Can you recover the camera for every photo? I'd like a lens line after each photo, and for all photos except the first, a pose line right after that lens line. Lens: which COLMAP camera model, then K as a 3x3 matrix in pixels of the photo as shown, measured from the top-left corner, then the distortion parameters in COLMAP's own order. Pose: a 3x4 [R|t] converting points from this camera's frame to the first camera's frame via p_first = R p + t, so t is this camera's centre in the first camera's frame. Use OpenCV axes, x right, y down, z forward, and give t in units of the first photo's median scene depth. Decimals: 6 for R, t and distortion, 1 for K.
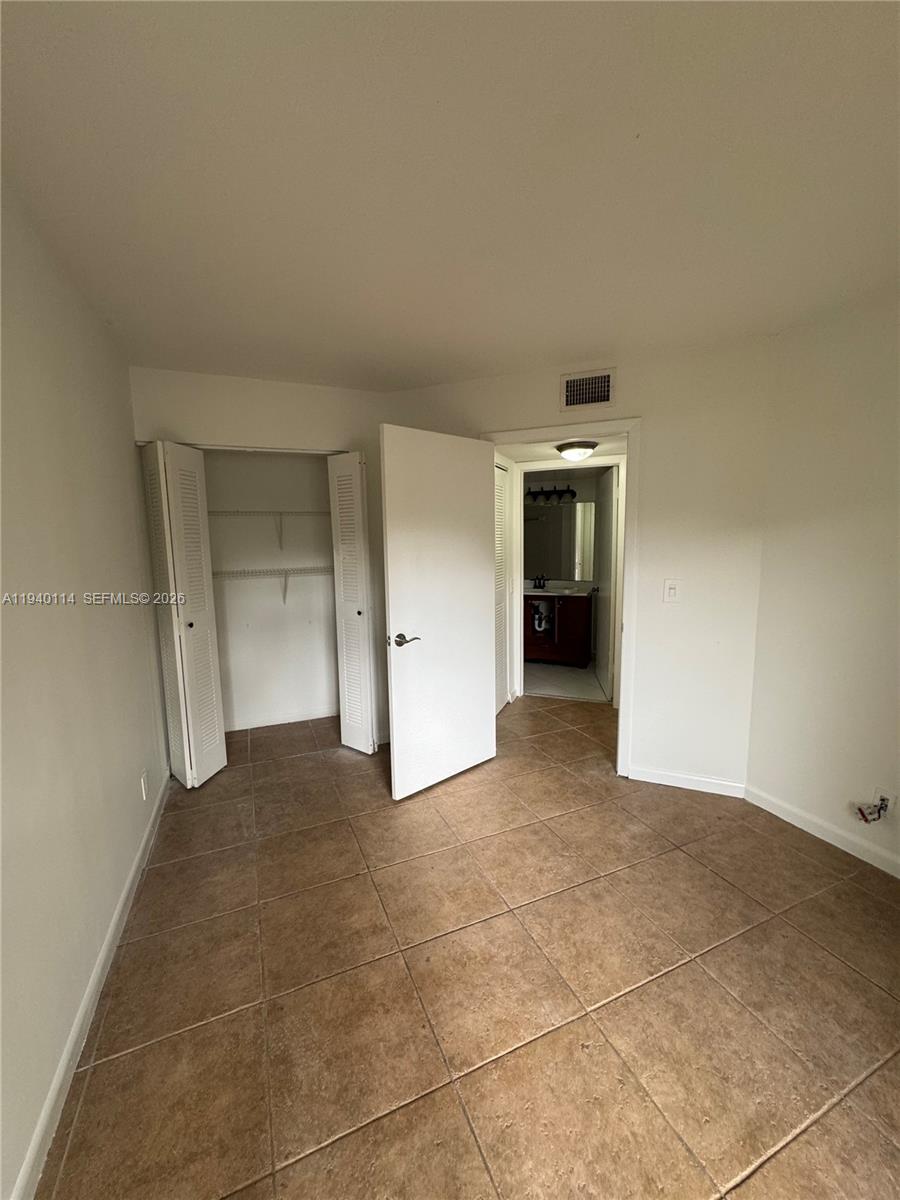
lens RADIAL K [[476.6, 0, 450.7], [0, 476.6, 599.3], [0, 0, 1]] dist [-0.000075, -0.000042]
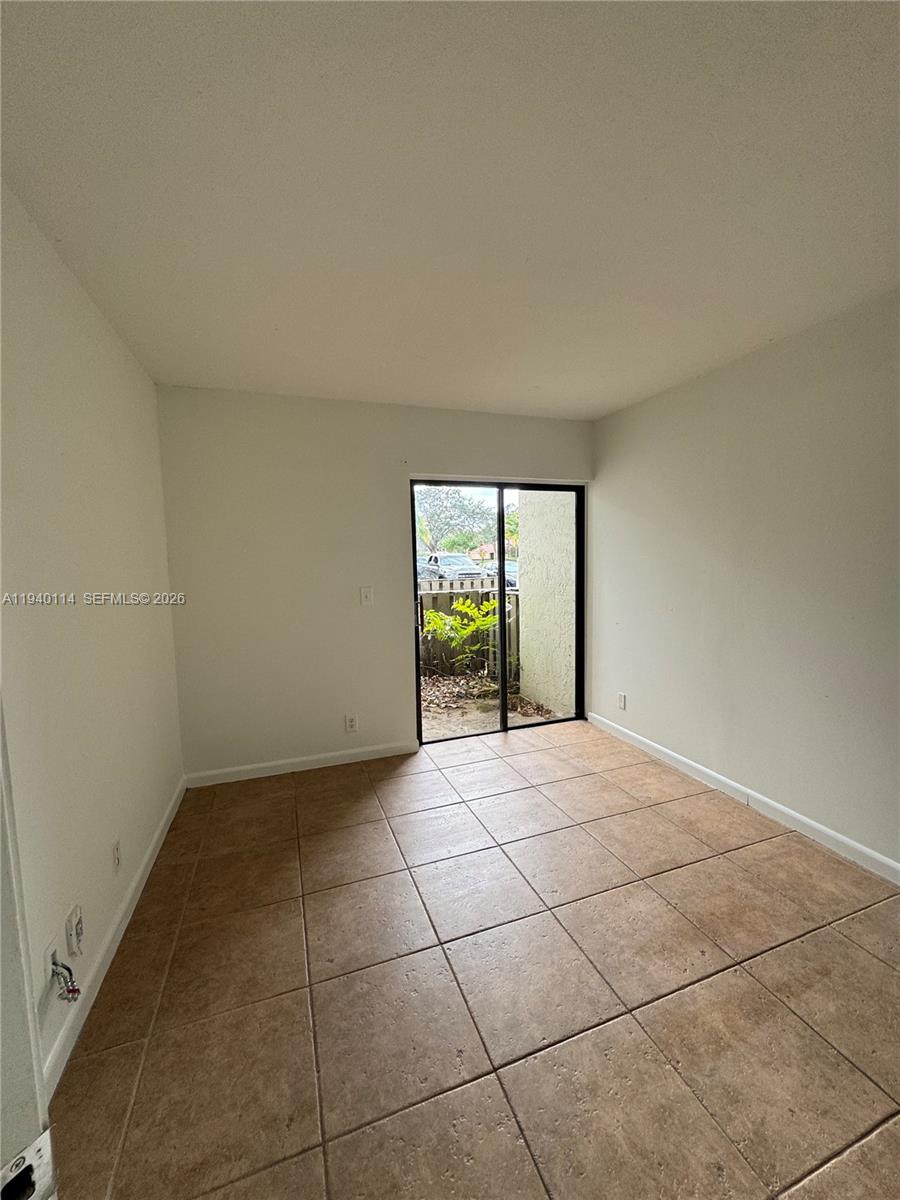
lens RADIAL K [[476.6, 0, 451.3], [0, 476.6, 598.2], [0, 0, 1]] dist [-0.000075, -0.000042]
pose [[-0.997393, 0.027704, 0.066632, 0.383662], [0.041620, 0.975164, 0.217537, -0.206341], [-0.058951, 0.219743, -0.973775, 1.801245]]
